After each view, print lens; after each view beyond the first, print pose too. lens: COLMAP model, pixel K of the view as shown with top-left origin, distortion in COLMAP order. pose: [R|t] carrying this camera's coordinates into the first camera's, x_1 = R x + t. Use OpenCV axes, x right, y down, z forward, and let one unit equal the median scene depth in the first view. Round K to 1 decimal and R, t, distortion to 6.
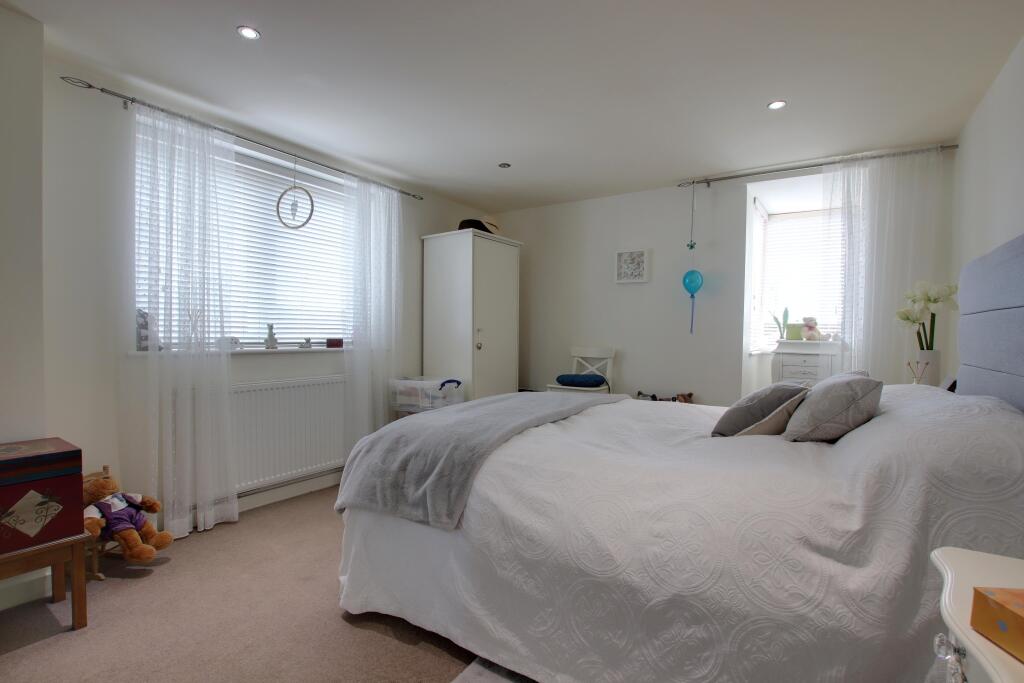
lens RADIAL K [[498.3, 0, 510.7], [0, 498.3, 342.7], [0, 0, 1]] dist [-0.002162, -0.000148]
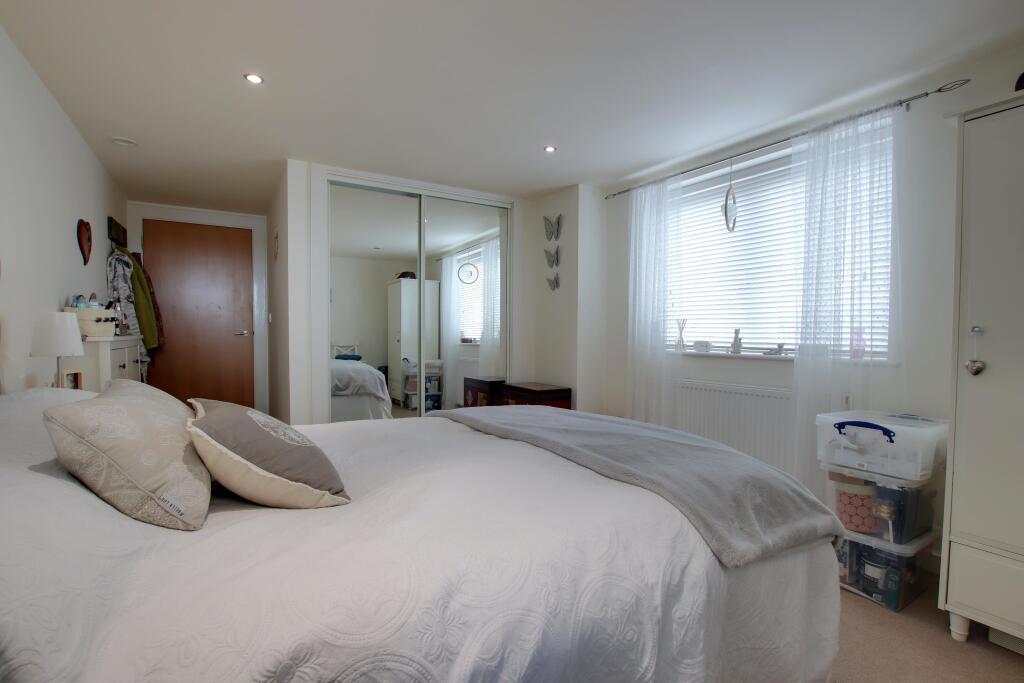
lens RADIAL K [[498.3, 0, 509.9], [0, 498.3, 341.1], [0, 0, 1]] dist [-0.002162, -0.000148]
pose [[-0.433015, -0.002985, -0.901382, 0.627330], [-0.035983, 0.999255, 0.013977, -0.009756], [0.900668, 0.038487, -0.432800, 1.015196]]
